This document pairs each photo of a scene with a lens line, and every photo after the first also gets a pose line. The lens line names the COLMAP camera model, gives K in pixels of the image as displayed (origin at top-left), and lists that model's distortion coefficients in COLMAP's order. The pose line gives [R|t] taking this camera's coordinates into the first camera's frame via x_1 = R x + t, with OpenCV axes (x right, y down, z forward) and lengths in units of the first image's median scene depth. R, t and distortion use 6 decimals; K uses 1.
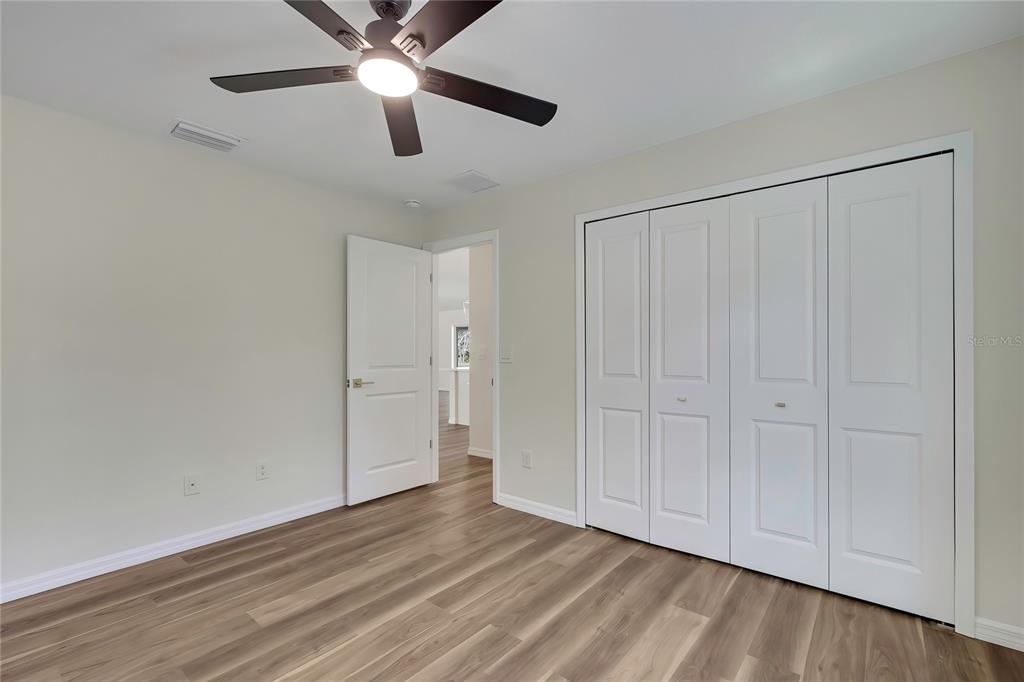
lens RADIAL K [[468.6, 0, 510.2], [0, 468.6, 343.7], [0, 0, 1]] dist [0.001748, -0.000371]
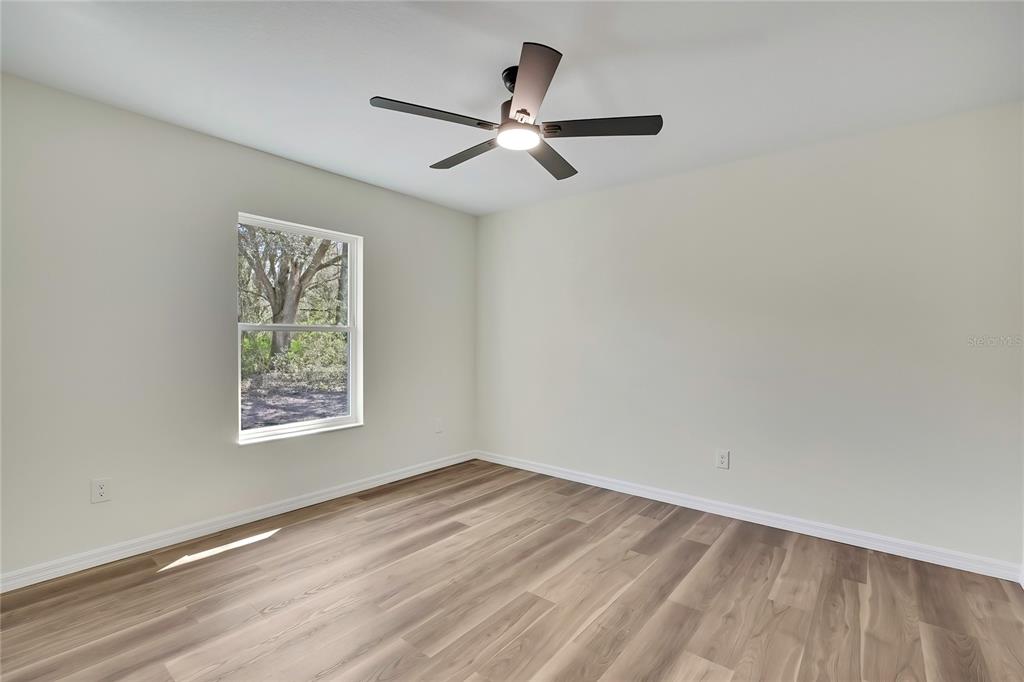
lens RADIAL K [[468.6, 0, 514.2], [0, 468.6, 339.5], [0, 0, 1]] dist [0.001748, -0.000371]
pose [[-0.999998, -0.000828, -0.002046, -0.208312], [-0.000783, 0.999759, -0.021938, 0.032295], [0.002063, -0.021937, -0.999757, 2.003230]]
